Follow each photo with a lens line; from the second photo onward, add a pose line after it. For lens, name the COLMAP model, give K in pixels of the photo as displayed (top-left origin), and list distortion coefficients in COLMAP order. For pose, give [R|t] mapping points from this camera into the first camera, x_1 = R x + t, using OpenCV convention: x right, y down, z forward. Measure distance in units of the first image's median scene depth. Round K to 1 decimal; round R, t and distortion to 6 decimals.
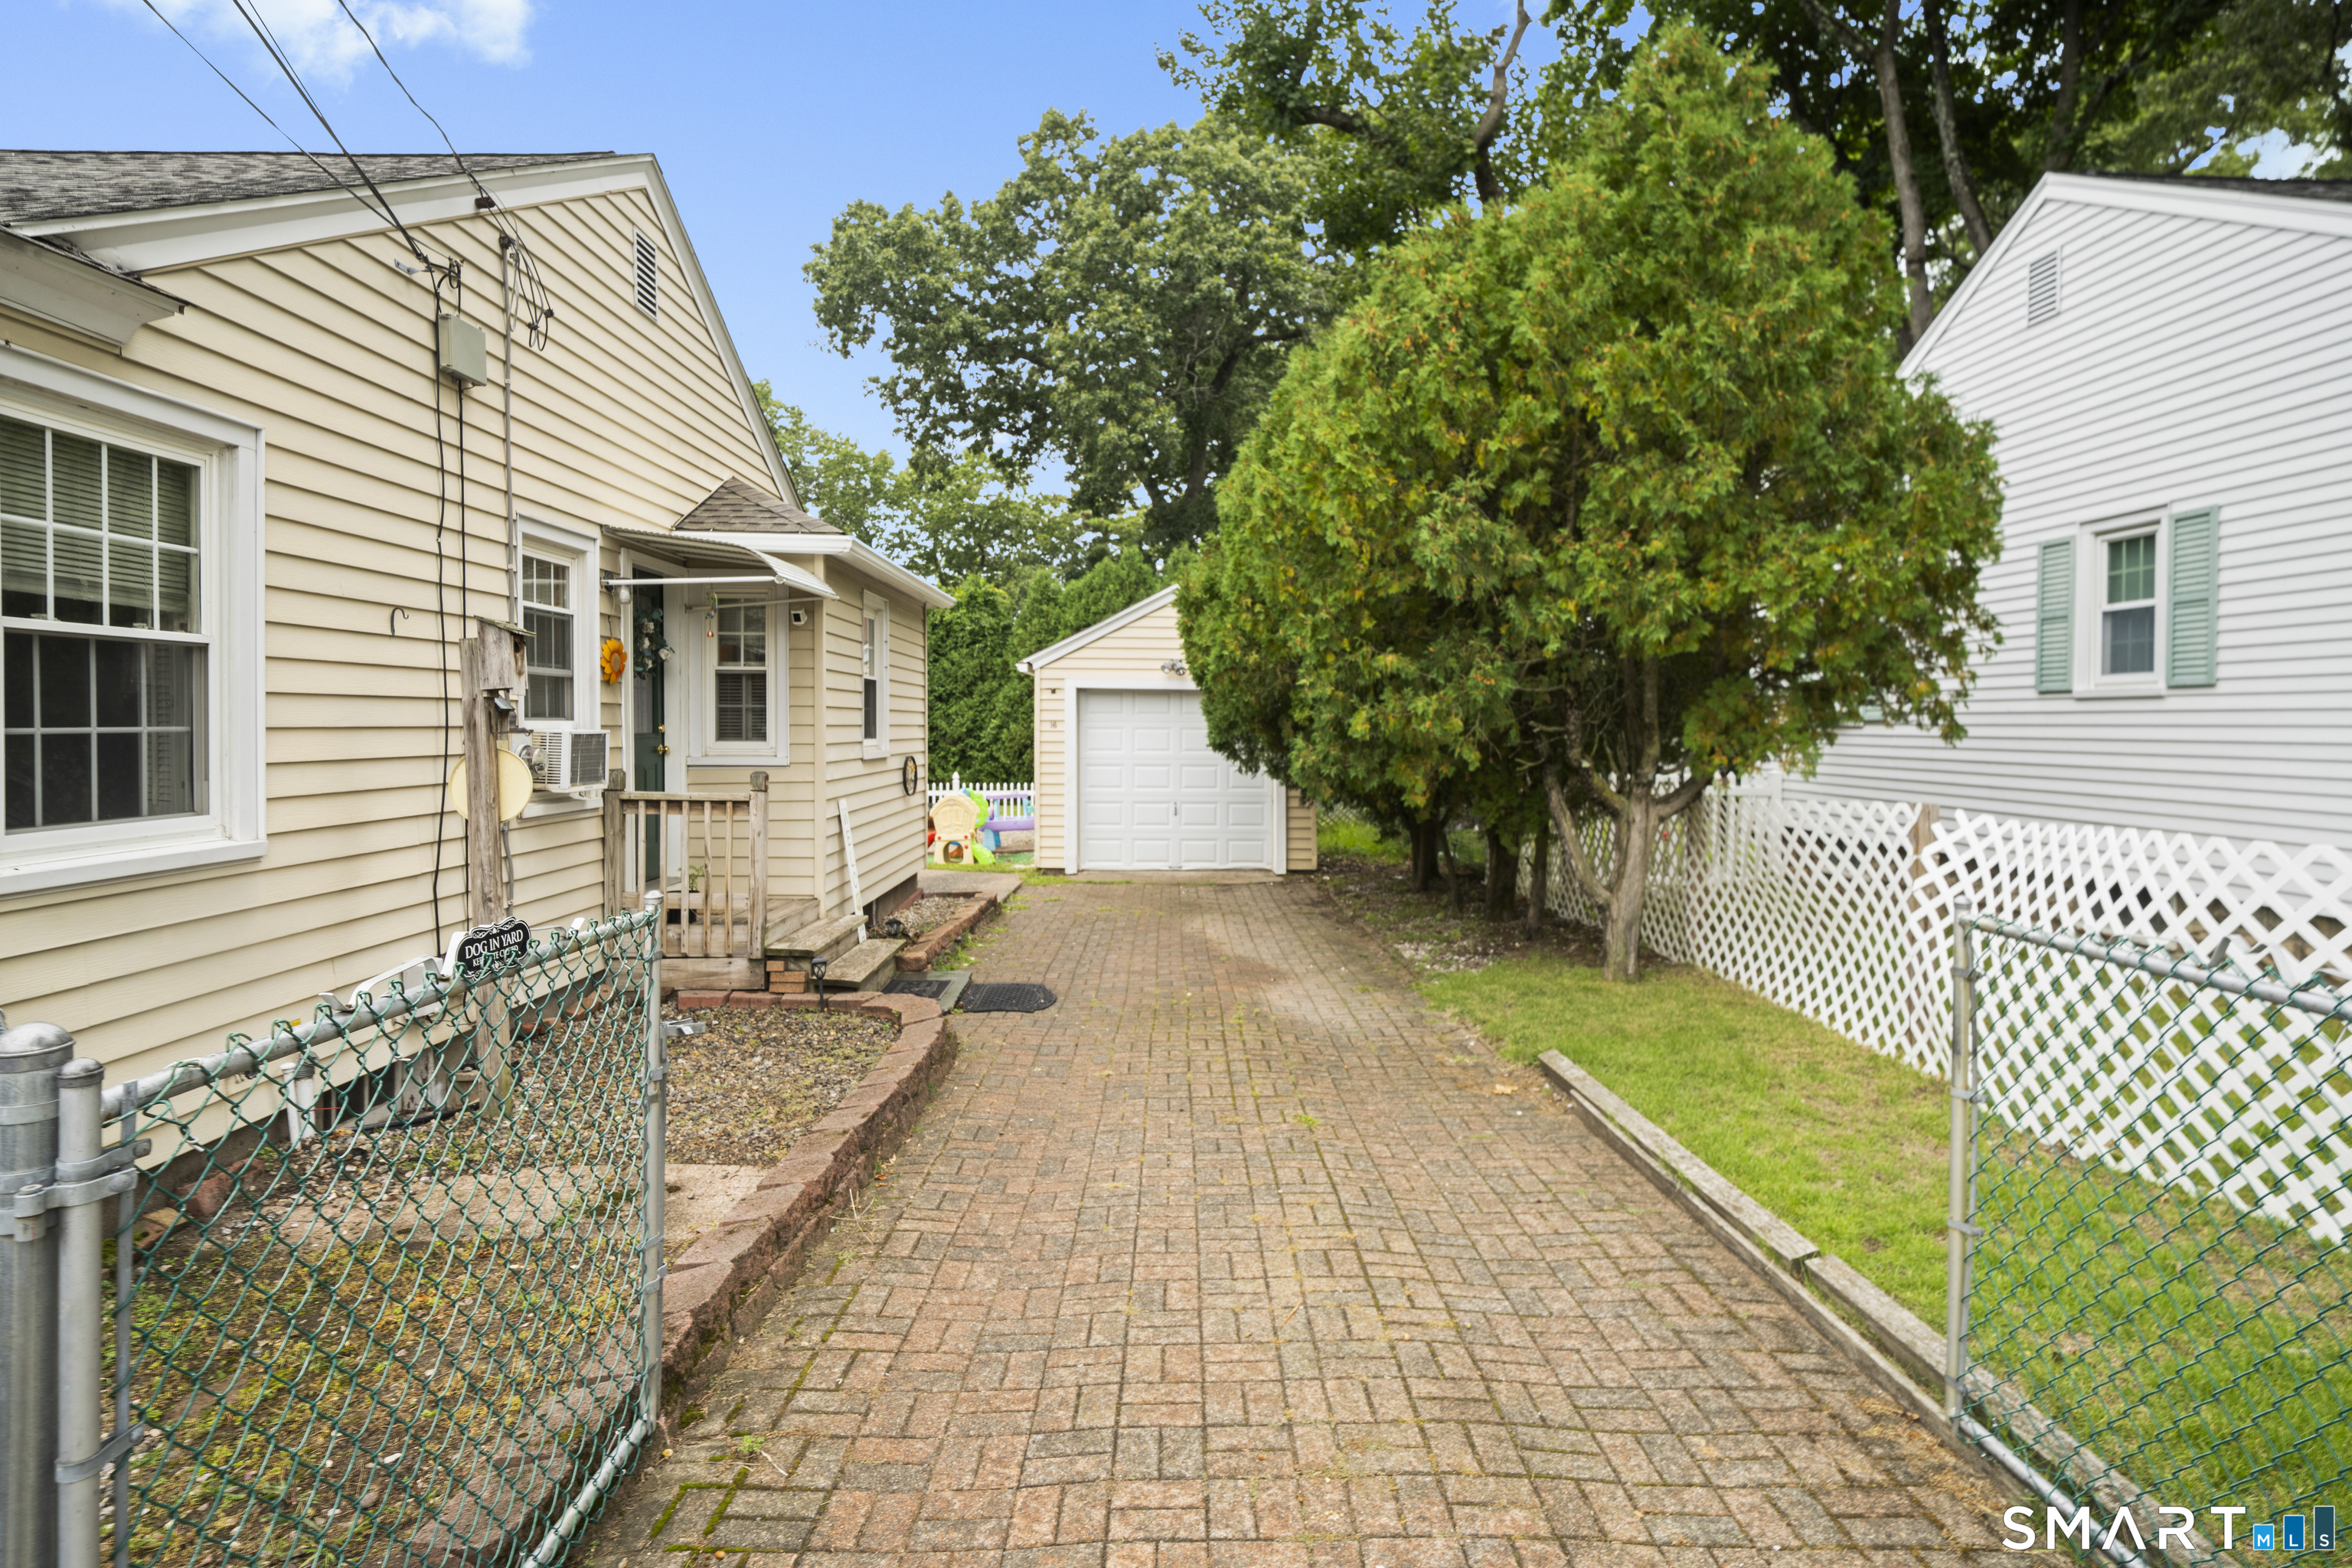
lens RADIAL K [[1319.2, 0, 1185.7], [0, 1319.2, 743.1], [0, 0, 1]] dist [0.005971, 0.000341]
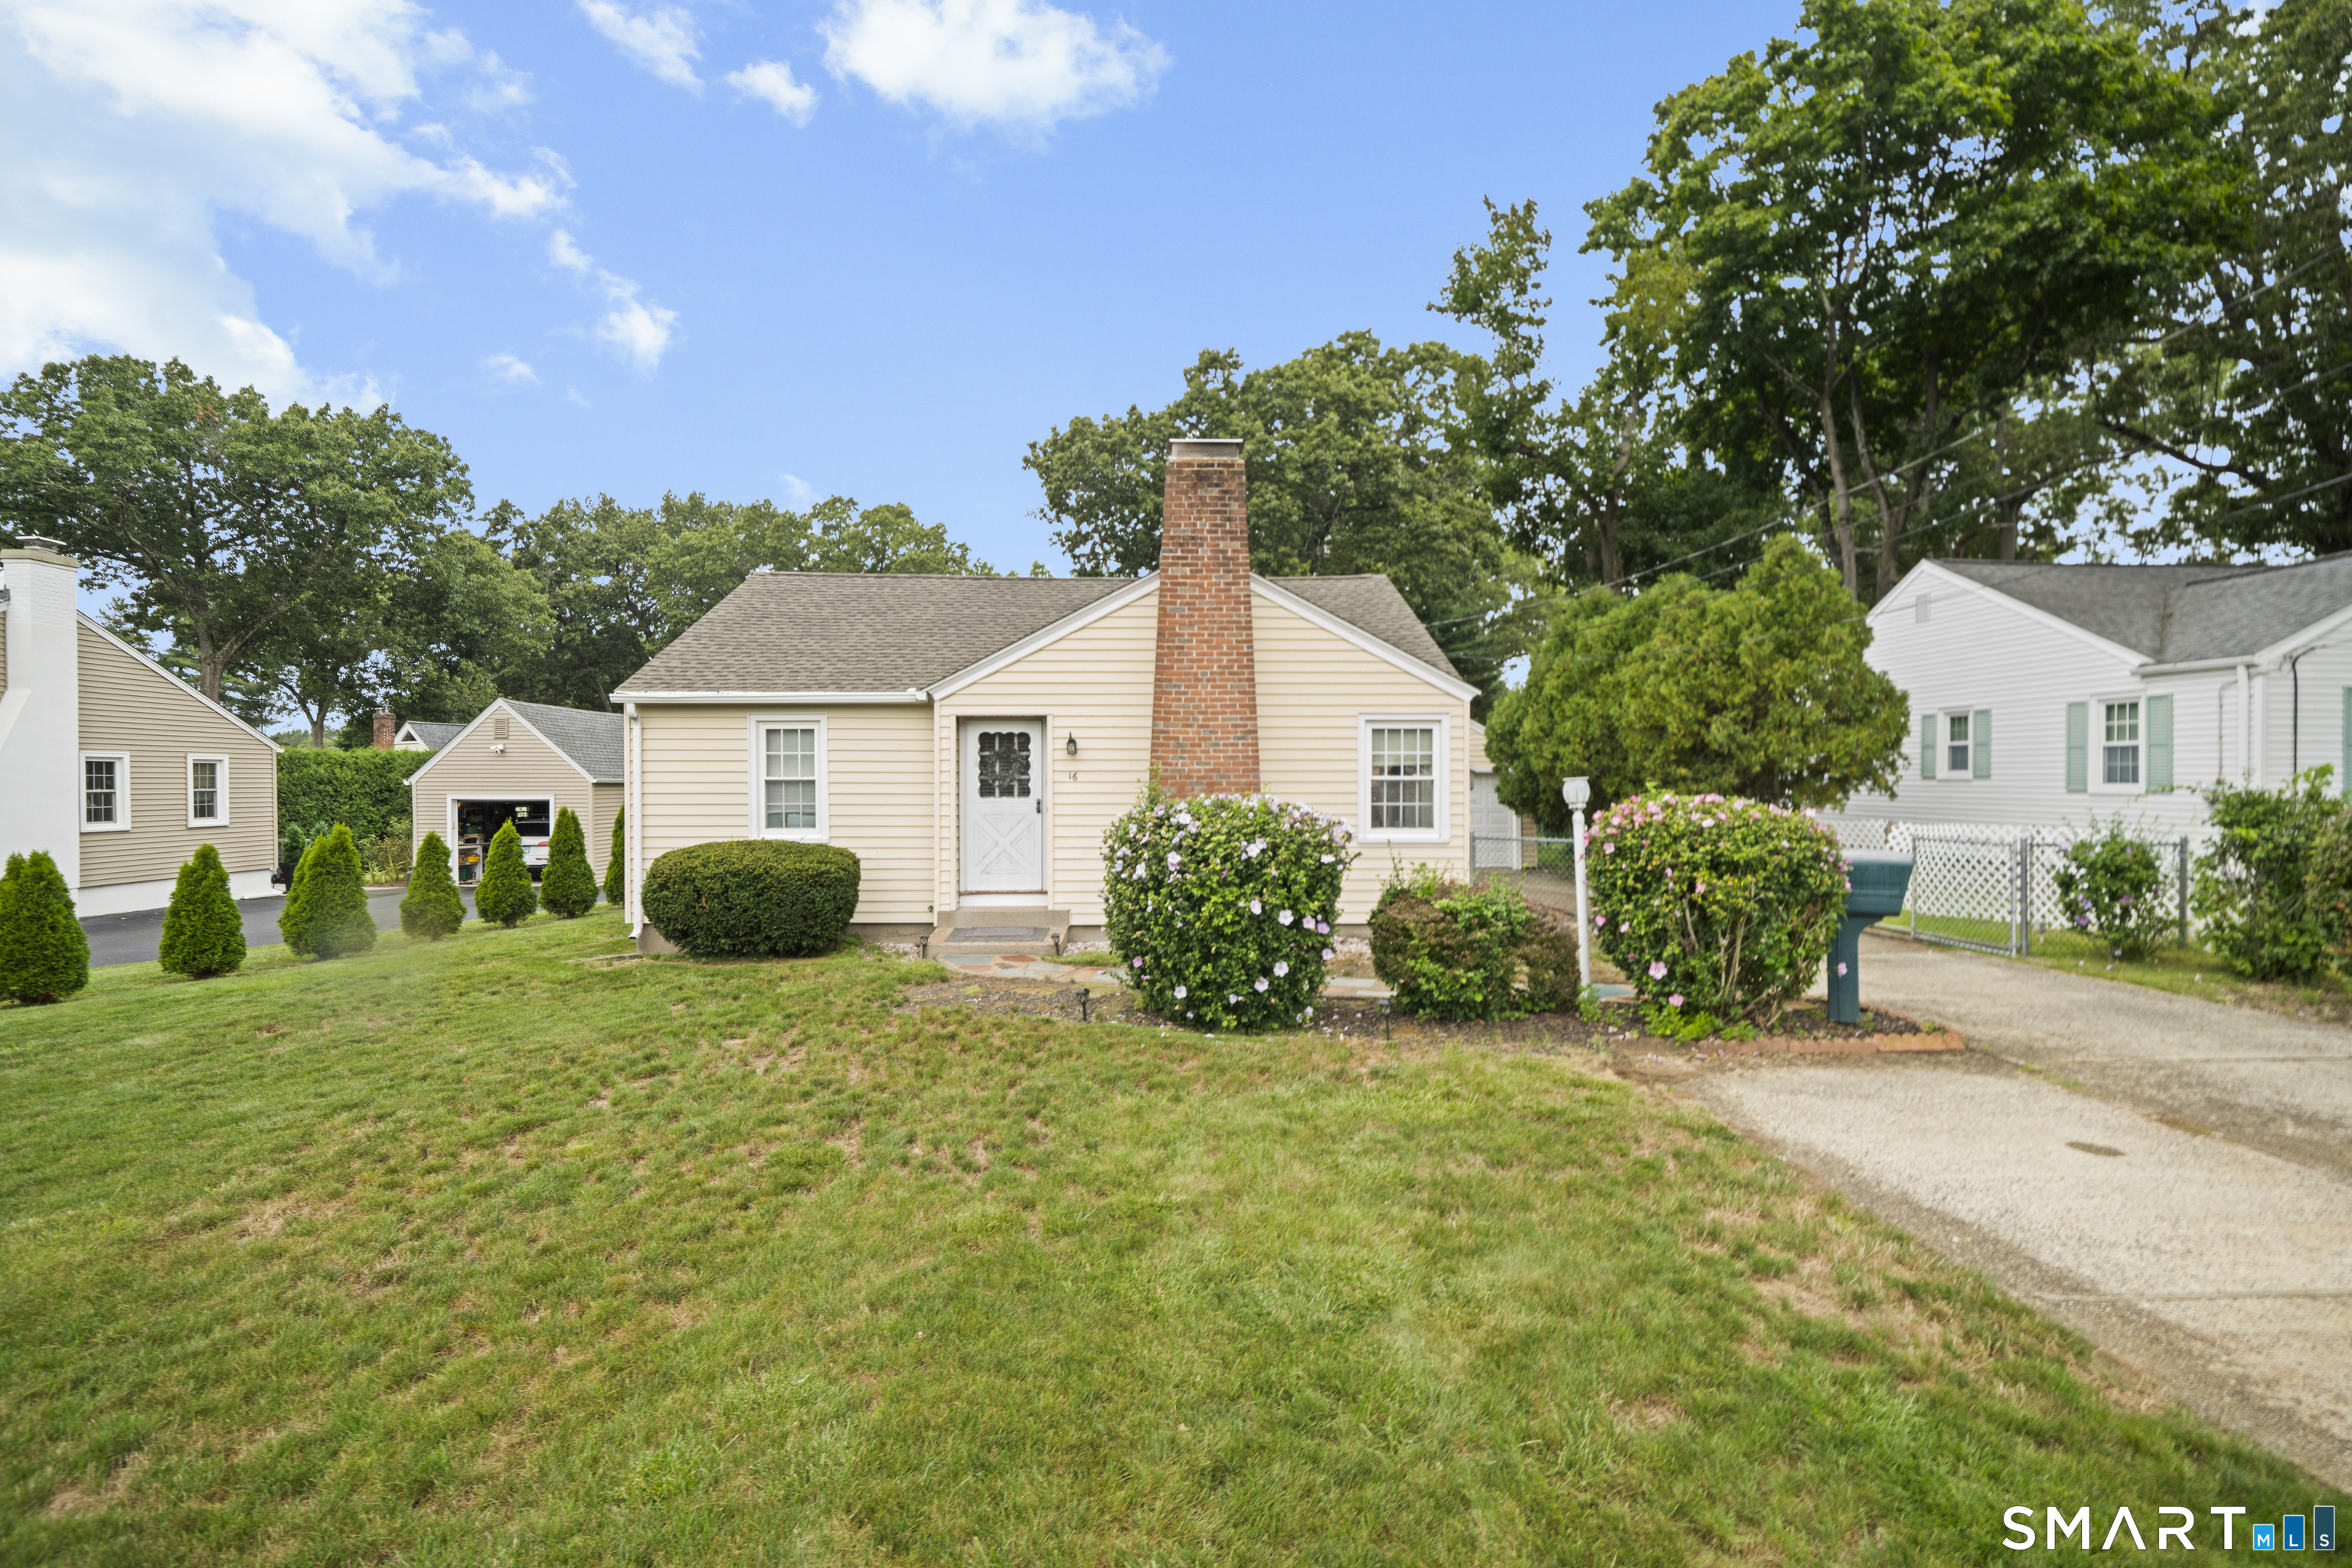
lens RADIAL K [[1062.9, 0, 1229.4], [0, 1062.9, 793.7], [0, 0, 1]] dist [0.003110, -0.001863]
pose [[0.999948, -0.010113, 0.001151, -0.374798], [0.010117, 0.999943, -0.003522, -0.008919], [-0.001116, 0.003533, 0.999993, -0.566263]]
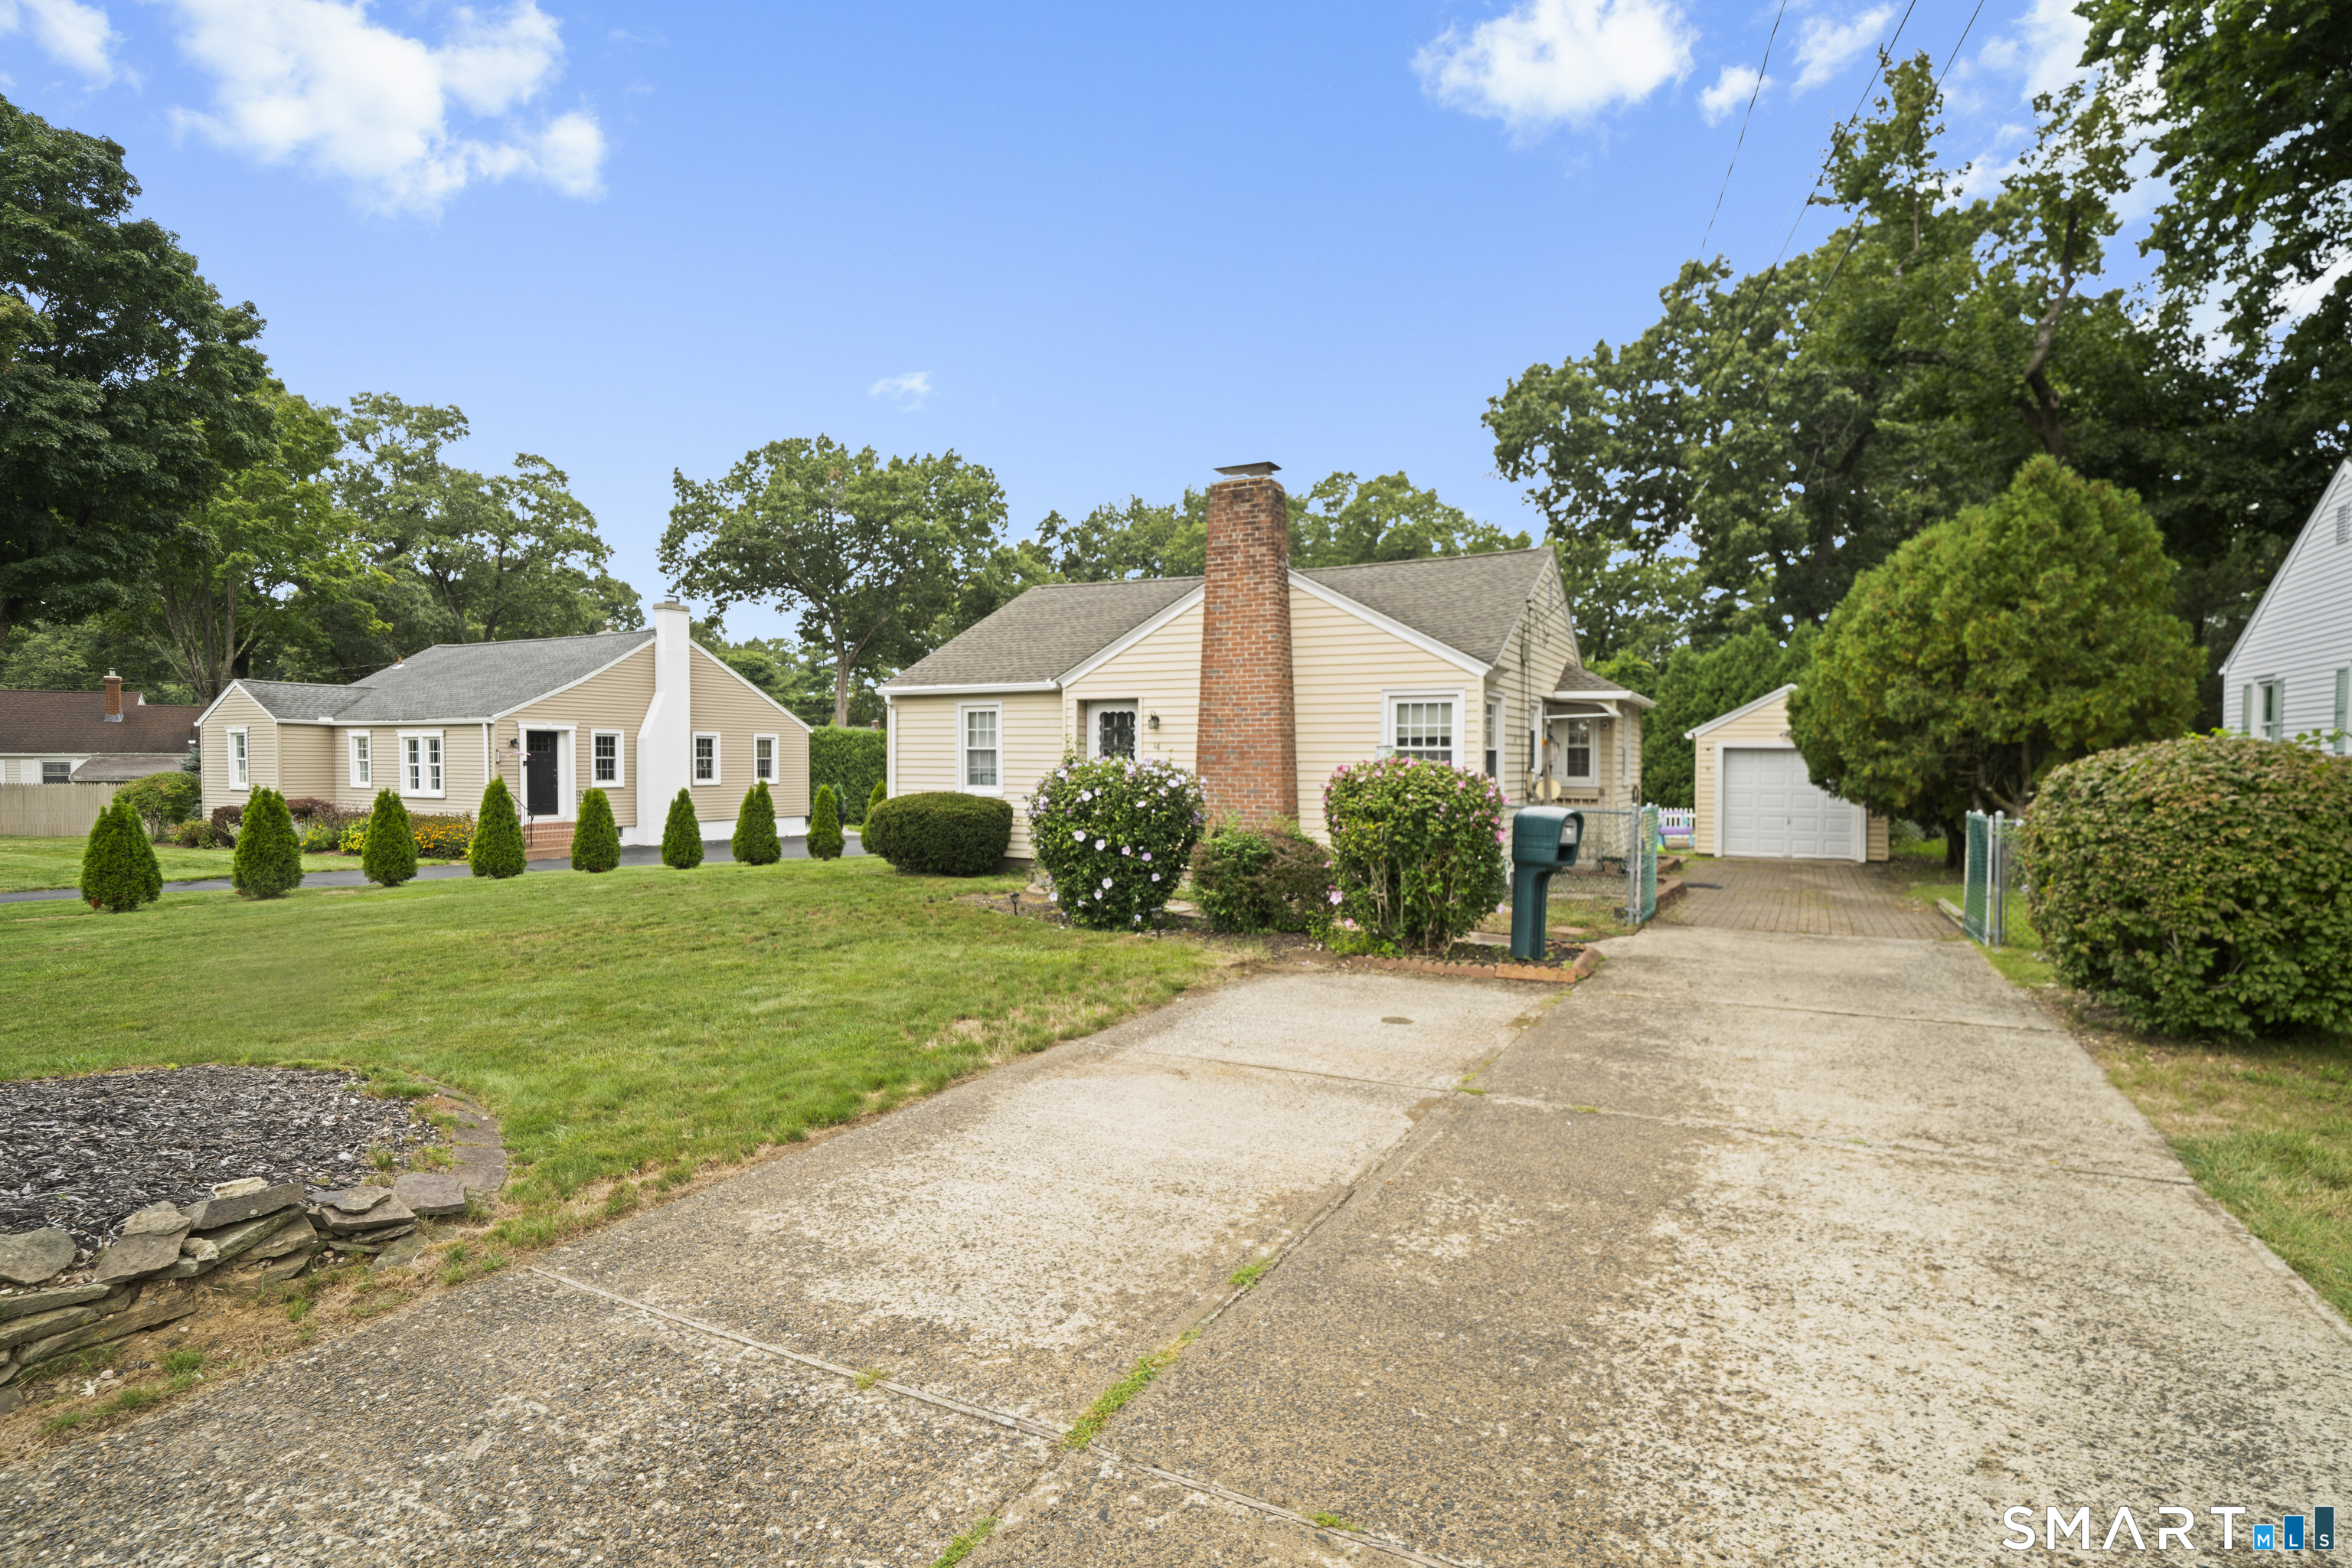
lens RADIAL K [[1145.4, 0, 1179.8], [0, 1145.4, 798.4], [0, 0, 1]] dist [-0.000214, 0.002802]
pose [[0.874000, 0.012063, -0.485776, 0.025132], [-0.004840, 0.999858, 0.016120, 0.004246], [0.485902, -0.011737, 0.873935, -0.682630]]
